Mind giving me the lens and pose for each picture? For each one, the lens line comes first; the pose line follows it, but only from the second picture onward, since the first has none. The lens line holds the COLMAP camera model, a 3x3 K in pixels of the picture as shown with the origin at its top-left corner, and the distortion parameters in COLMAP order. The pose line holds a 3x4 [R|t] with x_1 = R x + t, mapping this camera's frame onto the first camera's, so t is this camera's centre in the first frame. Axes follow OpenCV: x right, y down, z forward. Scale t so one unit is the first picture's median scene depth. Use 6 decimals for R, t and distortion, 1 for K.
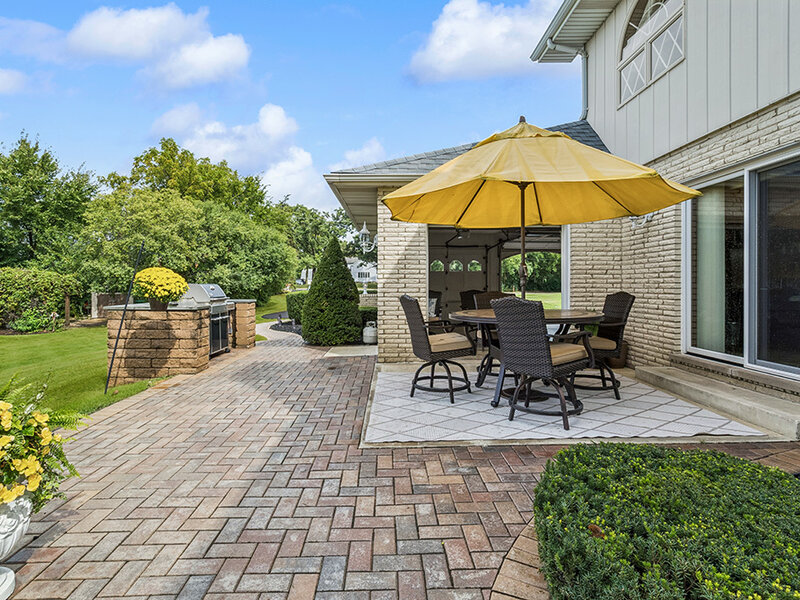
lens RADIAL K [[419.4, 0, 398.0], [0, 419.4, 294.2], [0, 0, 1]] dist [0.000591, 0.000698]
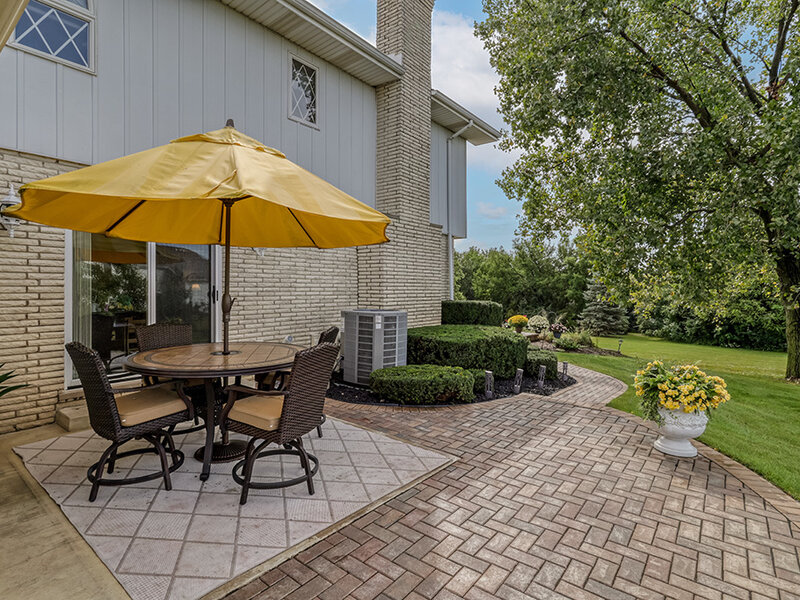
lens RADIAL K [[419.4, 0, 397.7], [0, 419.4, 294.5], [0, 0, 1]] dist [0.000591, 0.000698]
pose [[-0.771539, -0.007045, 0.636143, -0.725491], [0.011782, 0.999609, 0.025361, -0.129676], [-0.636073, 0.027062, -0.771155, 2.075641]]
